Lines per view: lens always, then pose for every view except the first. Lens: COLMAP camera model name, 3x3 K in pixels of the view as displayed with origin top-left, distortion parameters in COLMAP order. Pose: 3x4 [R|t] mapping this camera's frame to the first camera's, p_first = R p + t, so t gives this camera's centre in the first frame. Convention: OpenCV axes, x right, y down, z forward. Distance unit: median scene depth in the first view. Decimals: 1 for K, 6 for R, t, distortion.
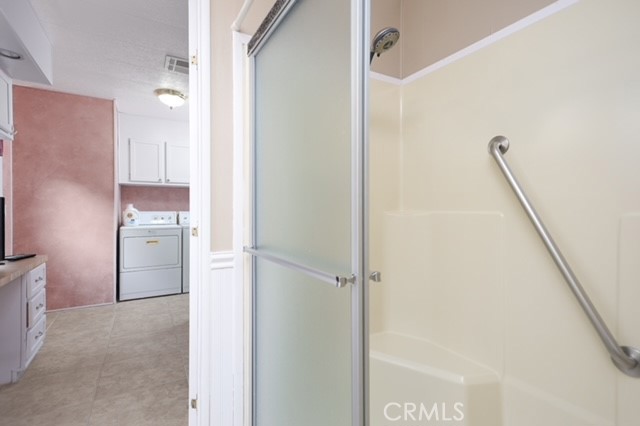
lens RADIAL K [[307.7, 0, 313.2], [0, 307.7, 211.1], [0, 0, 1]] dist [0.023740, 0.005100]
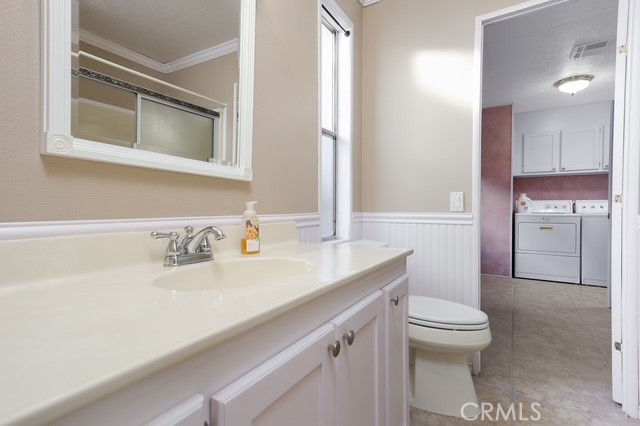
lens RADIAL K [[307.7, 0, 319.1], [0, 307.7, 211.3], [0, 0, 1]] dist [0.023740, 0.005100]
pose [[0.480370, 0.009590, -0.877013, 0.041572], [-0.006280, 0.999952, 0.007494, 0.040830], [0.877043, 0.001908, 0.480407, -0.198075]]
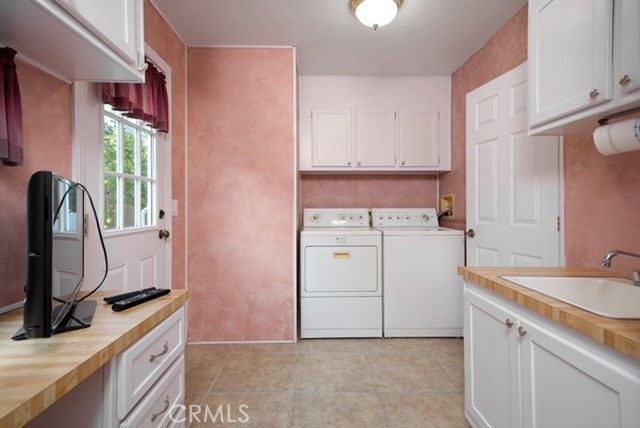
lens RADIAL K [[307.7, 0, 322.0], [0, 307.7, 210.1], [0, 0, 1]] dist [0.023740, 0.005100]
pose [[0.884565, 0.000822, -0.466416, -0.267438], [0.002115, 0.999981, 0.005774, 0.000965], [0.466412, -0.006094, 0.884547, 0.427671]]
